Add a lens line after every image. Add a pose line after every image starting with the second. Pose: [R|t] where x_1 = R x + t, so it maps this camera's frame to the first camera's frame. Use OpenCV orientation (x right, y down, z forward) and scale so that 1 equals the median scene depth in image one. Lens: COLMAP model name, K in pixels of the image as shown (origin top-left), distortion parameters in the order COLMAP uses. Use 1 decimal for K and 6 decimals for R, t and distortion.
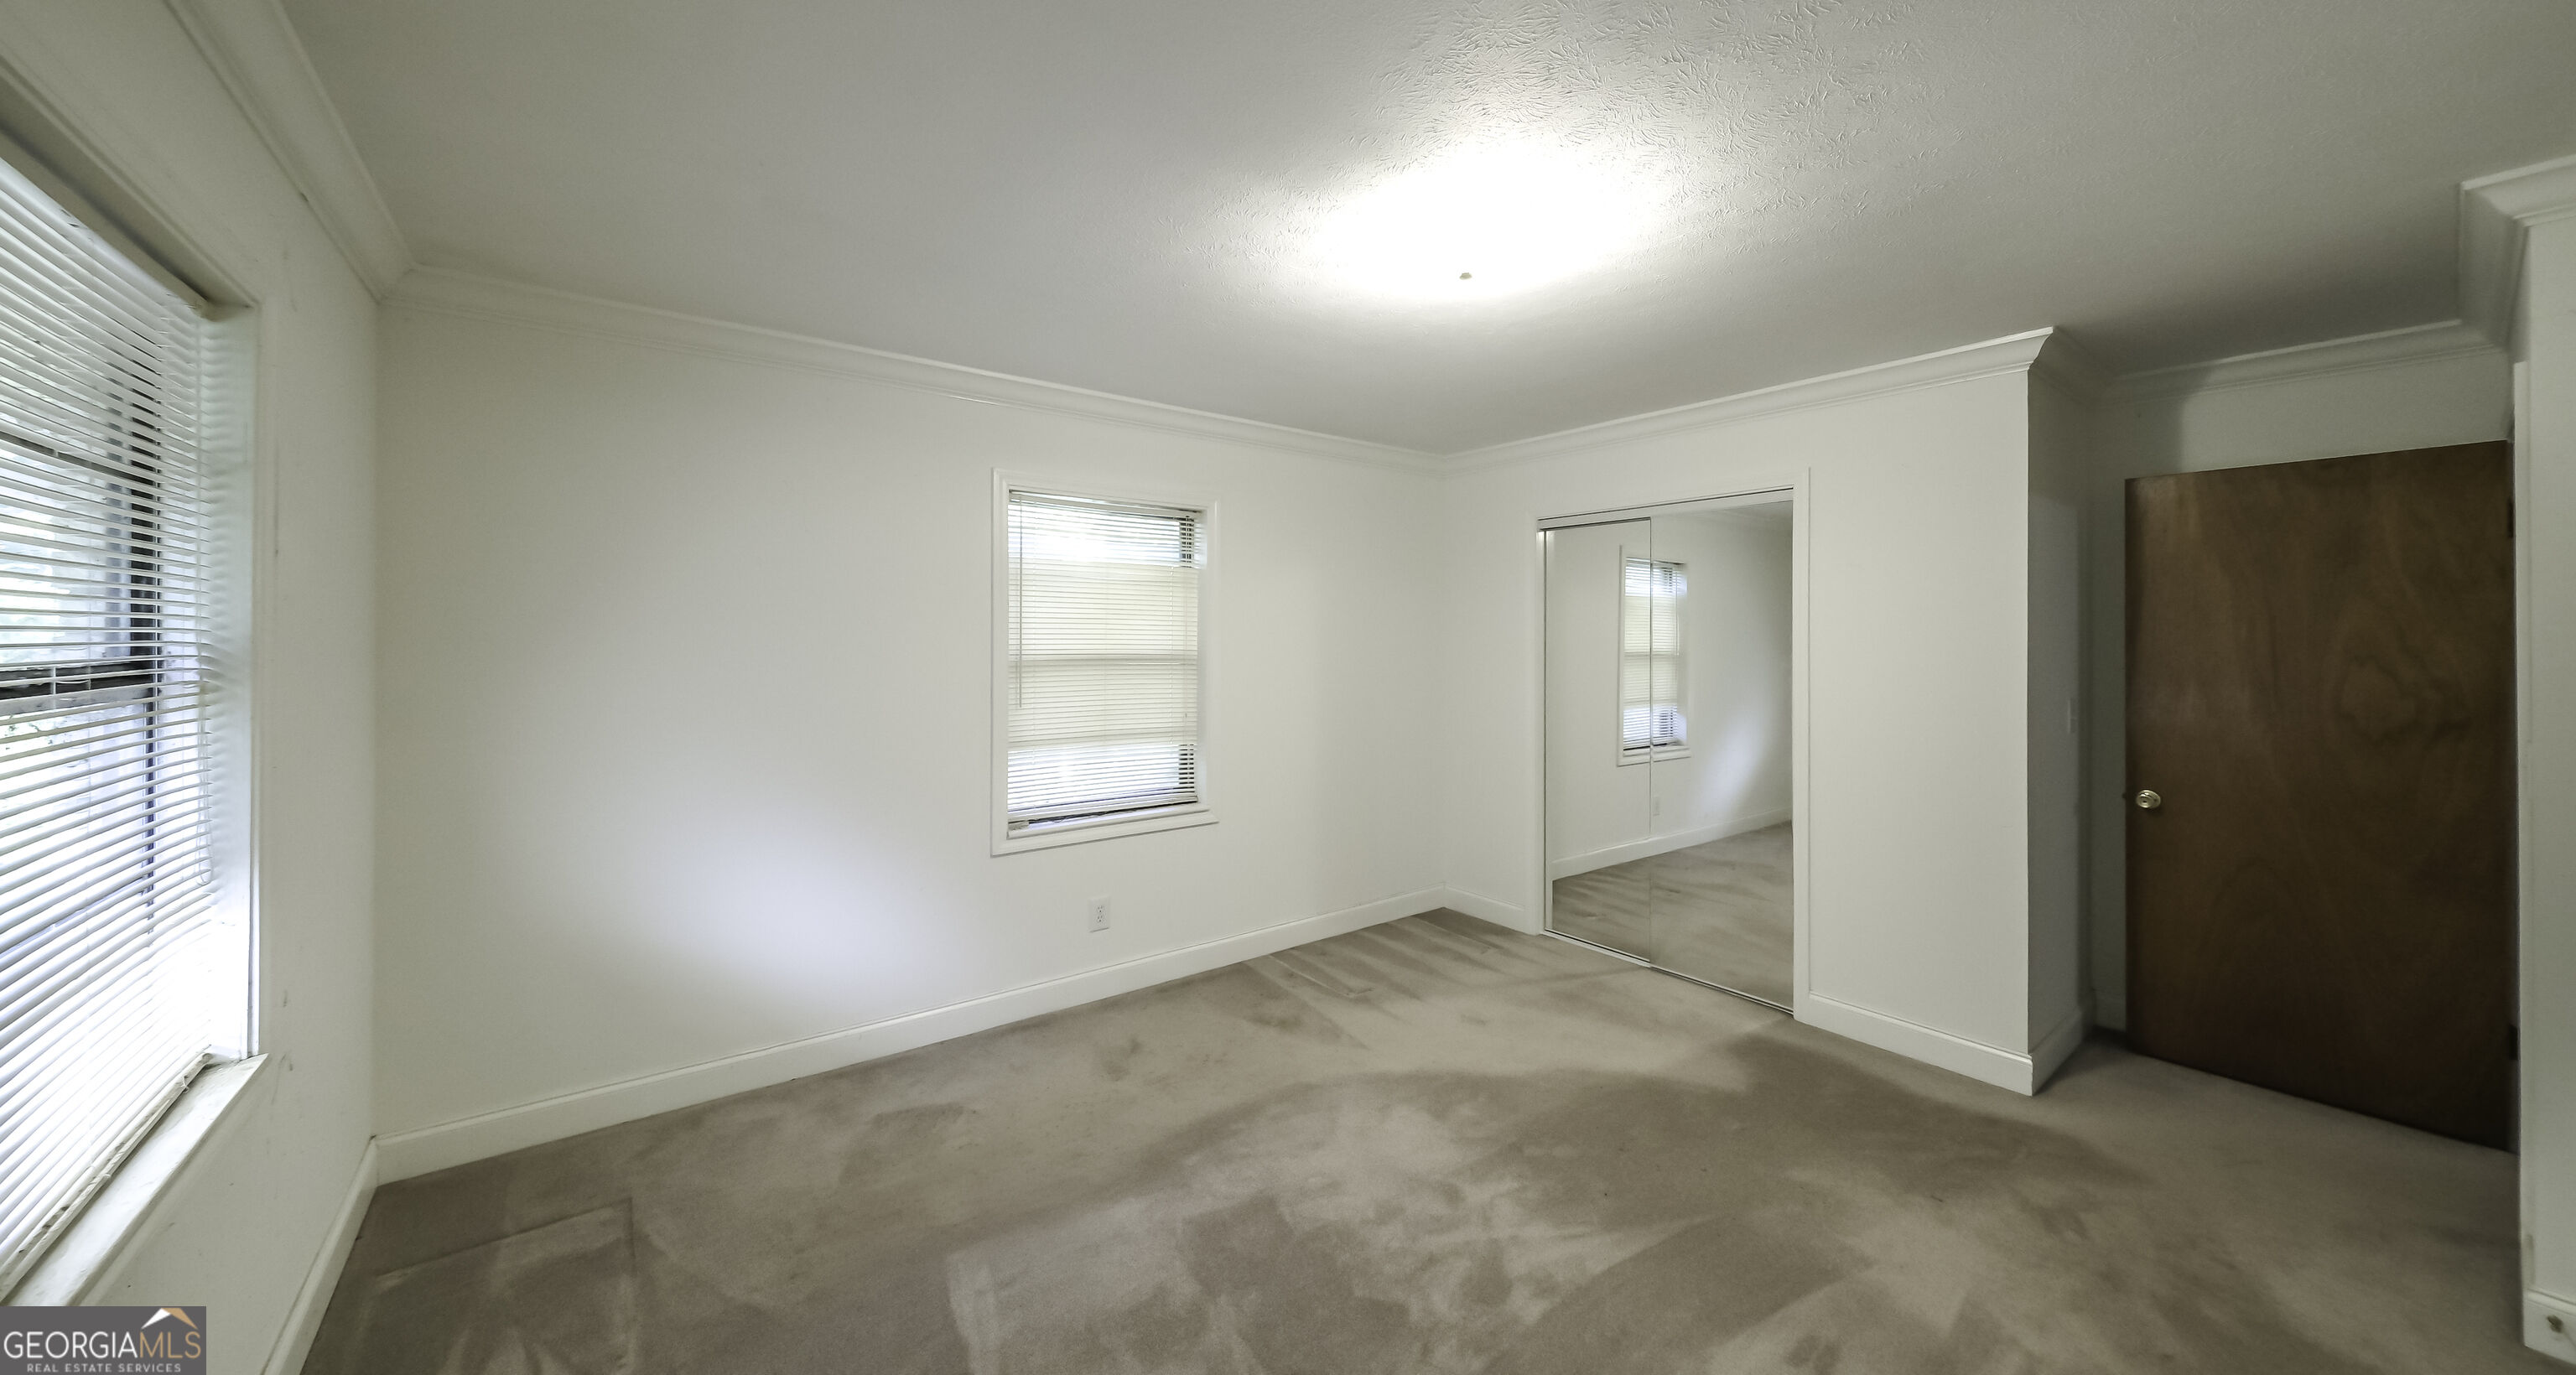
lens RADIAL K [[906.2, 0, 1285.2], [0, 906.2, 641.2], [0, 0, 1]] dist [0.000081, 0.000002]
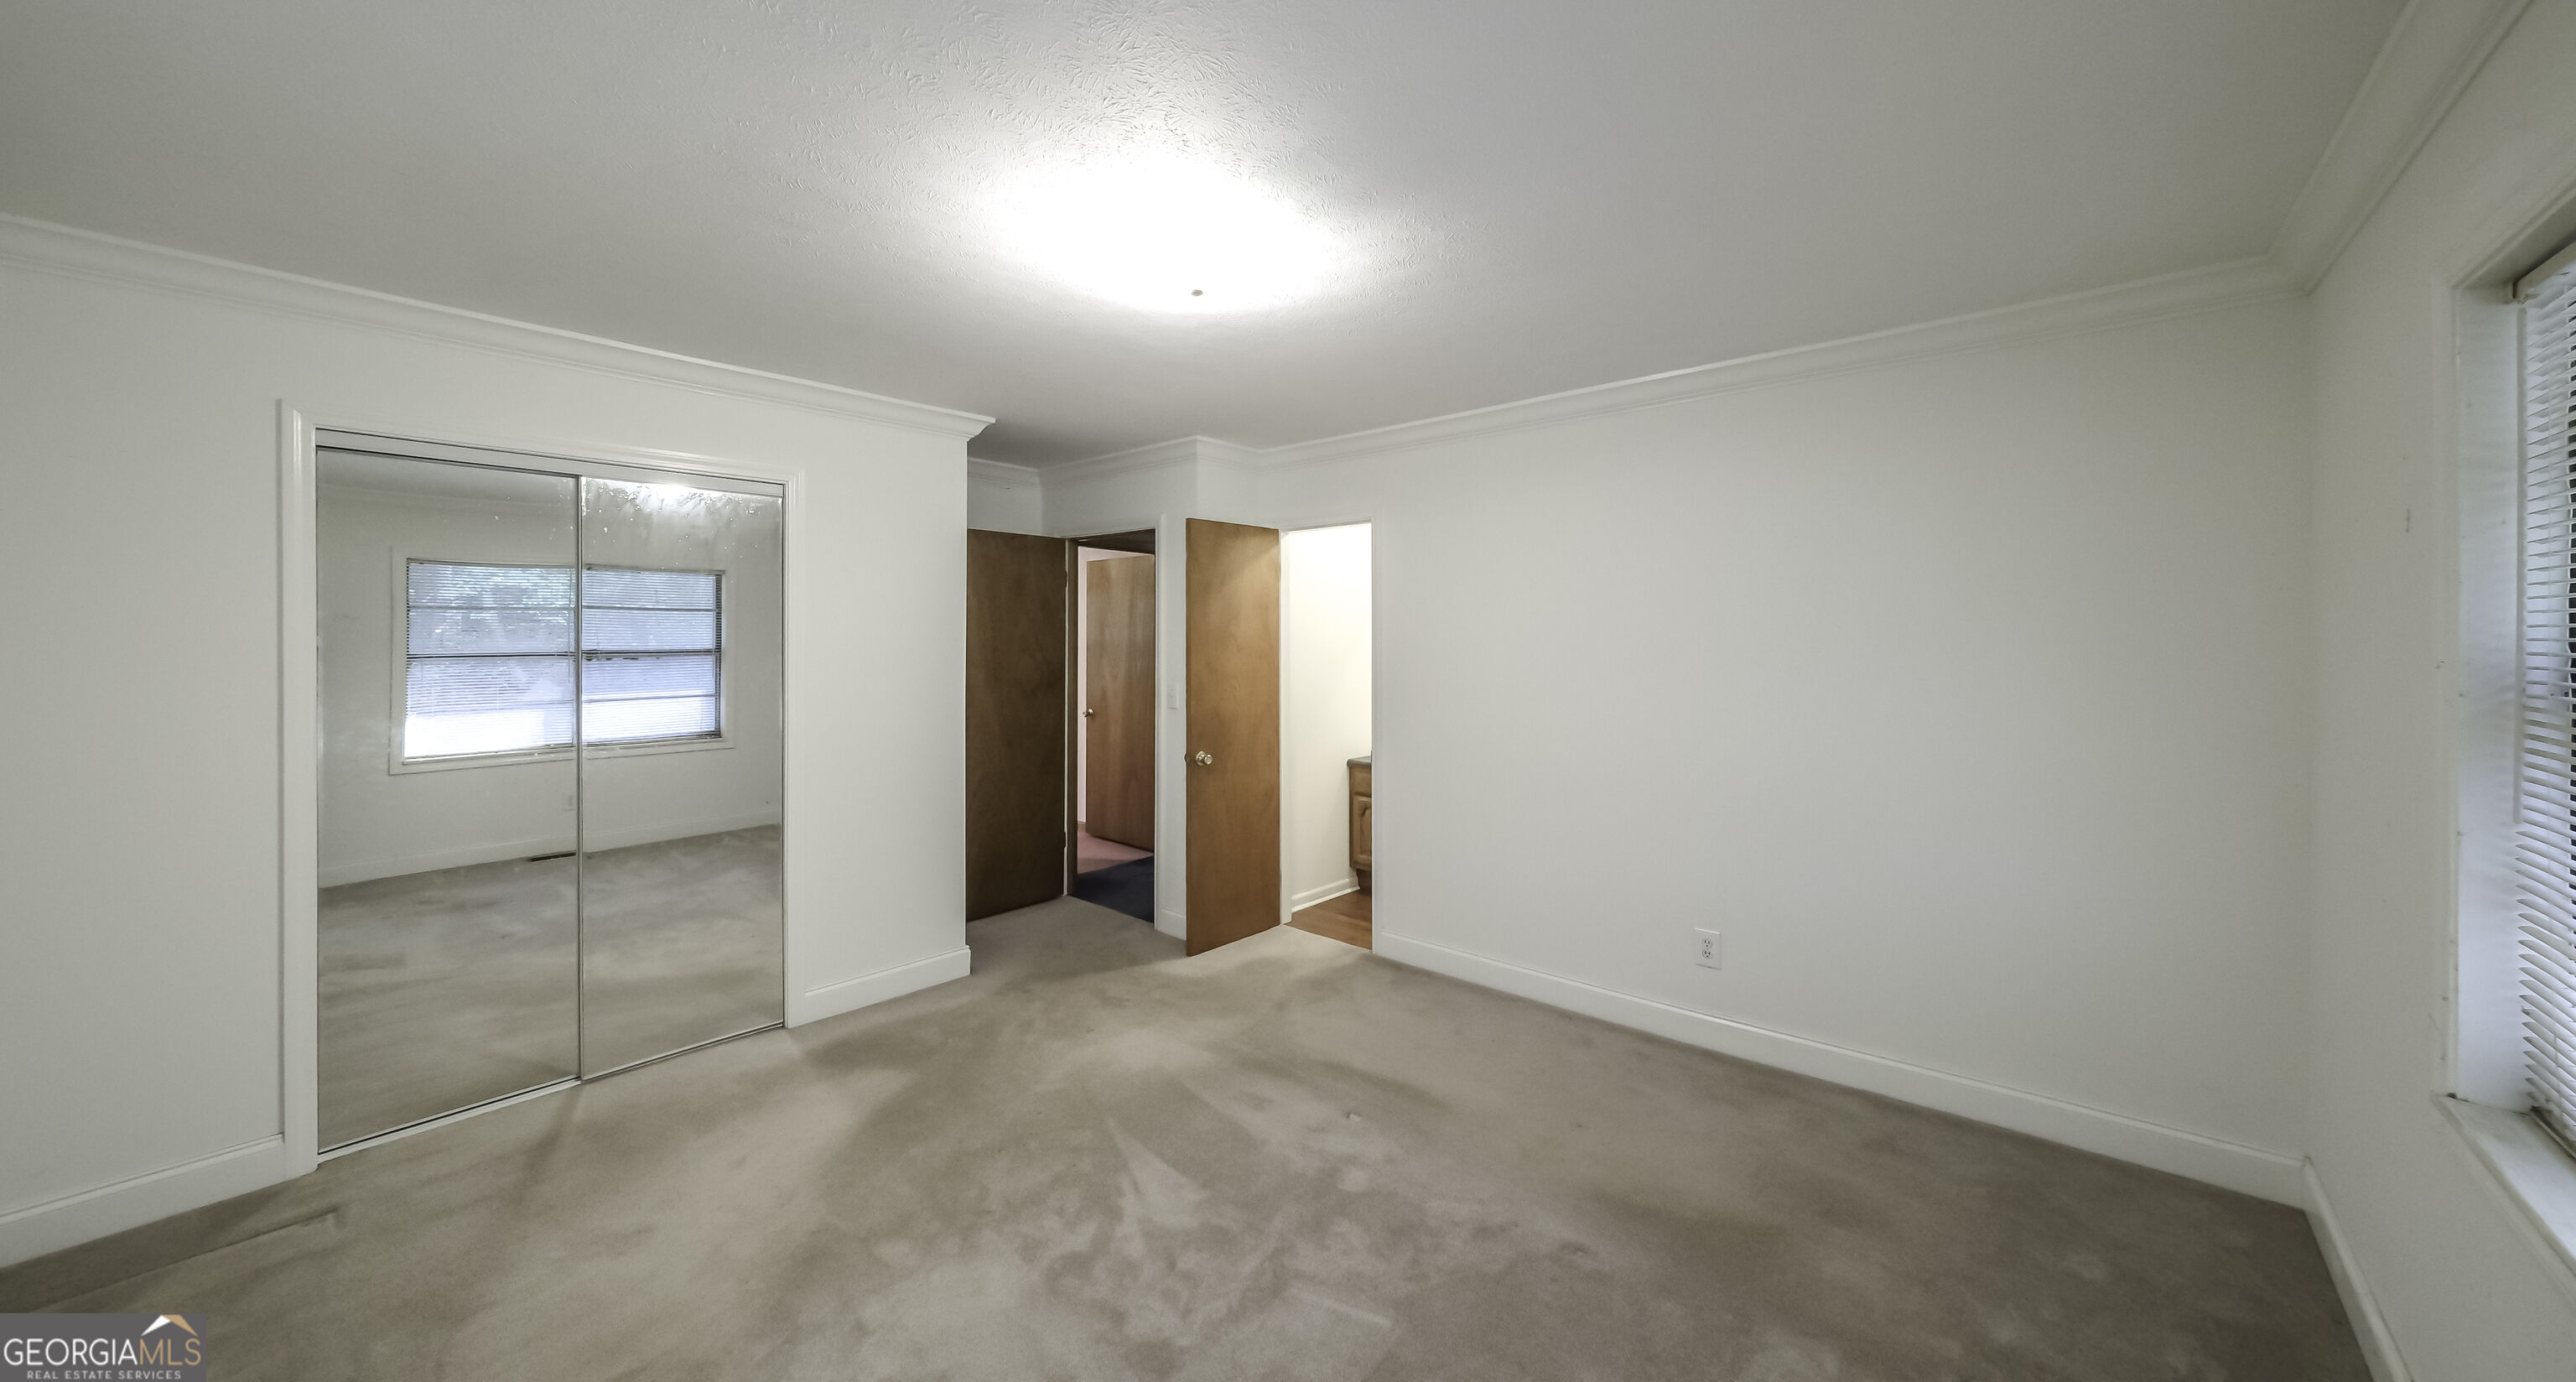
lens RADIAL K [[882.8, 0, 1294.4], [0, 882.8, 626.0], [0, 0, 1]] dist [-0.000085, -0.000037]
pose [[-0.216386, 0.019954, 0.976104, -0.636981], [0.005067, 0.999801, -0.019315, 0.009861], [-0.976295, 0.000767, -0.216444, 0.880131]]
